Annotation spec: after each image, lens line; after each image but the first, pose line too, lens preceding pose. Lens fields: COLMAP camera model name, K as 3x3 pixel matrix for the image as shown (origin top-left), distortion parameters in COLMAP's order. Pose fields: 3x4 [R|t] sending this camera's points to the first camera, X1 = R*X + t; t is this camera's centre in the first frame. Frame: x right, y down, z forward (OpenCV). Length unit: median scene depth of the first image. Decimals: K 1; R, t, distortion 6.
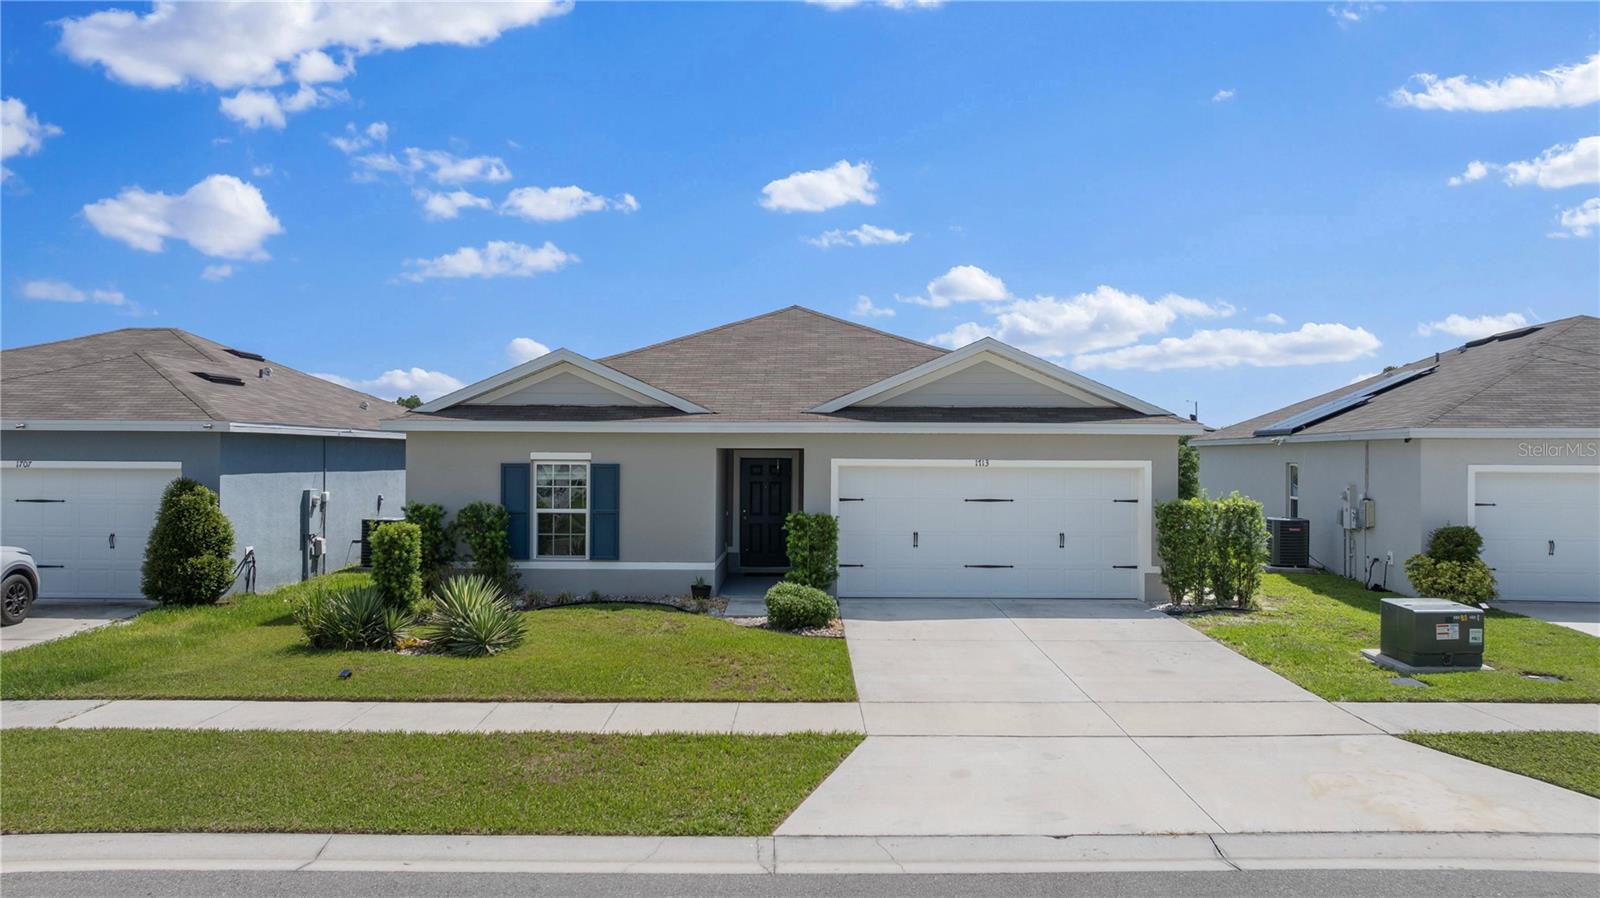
lens RADIAL K [[1118.3, 0, 800.0], [0, 1118.3, 449.0], [0, 0, 1]] dist [-0.000142, -0.000653]
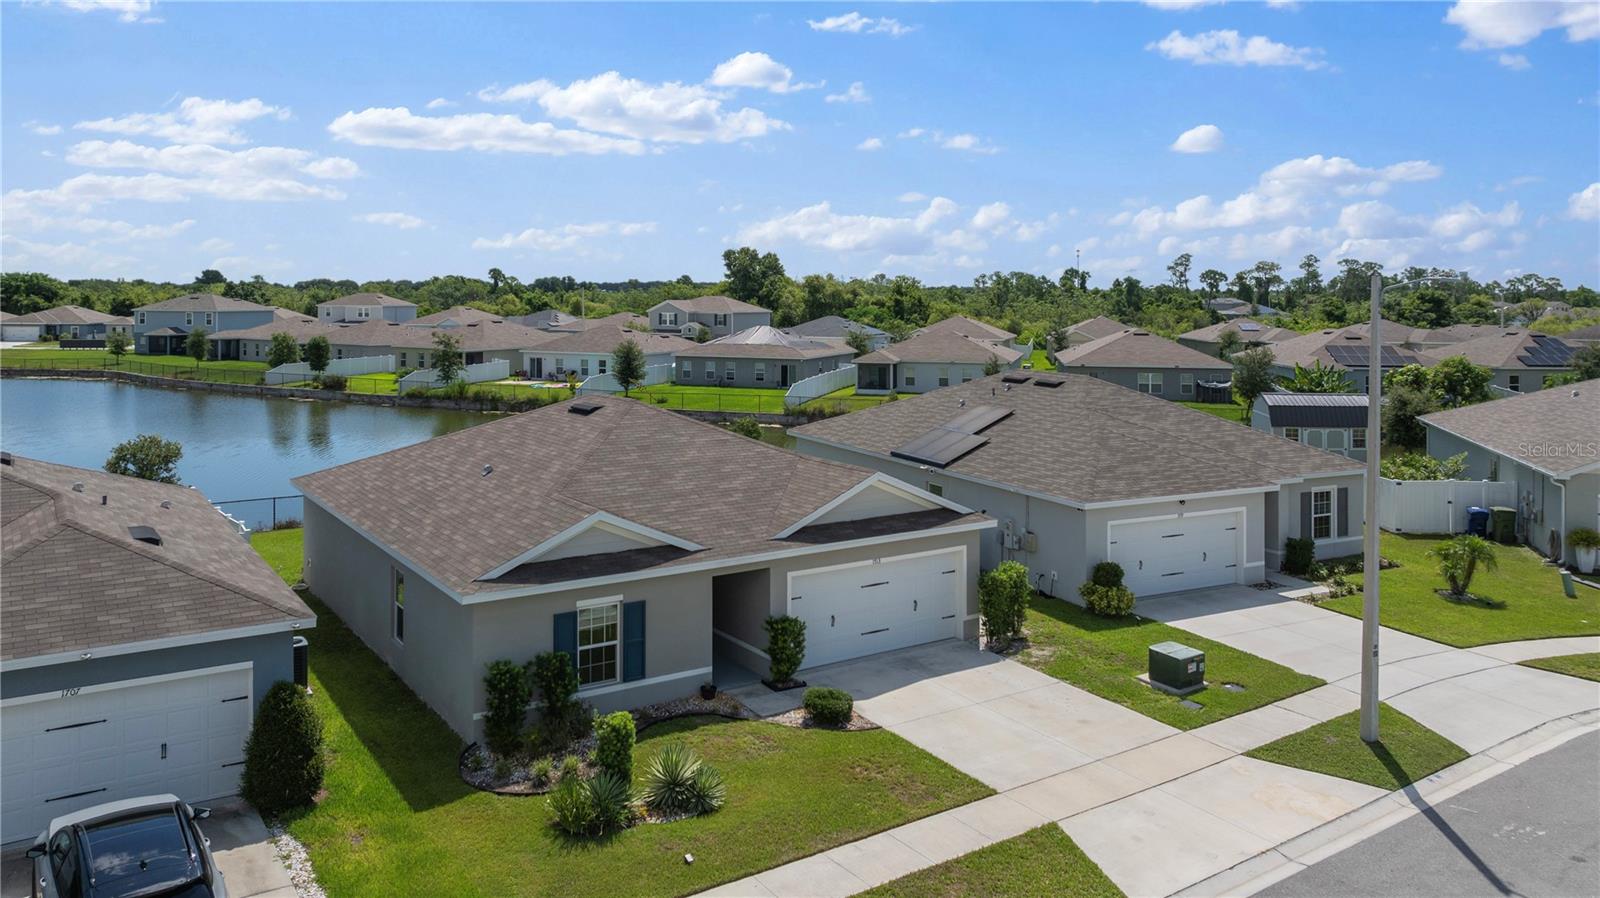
lens RADIAL K [[1118.3, 0, 800.0], [0, 1118.3, 449.0], [0, 0, 1]] dist [-0.000142, -0.000653]
pose [[0.832682, -0.065432, 0.549872, -0.674740], [-0.005490, 0.991970, 0.126353, -0.302469], [-0.553725, -0.108230, 0.825636, -0.071595]]
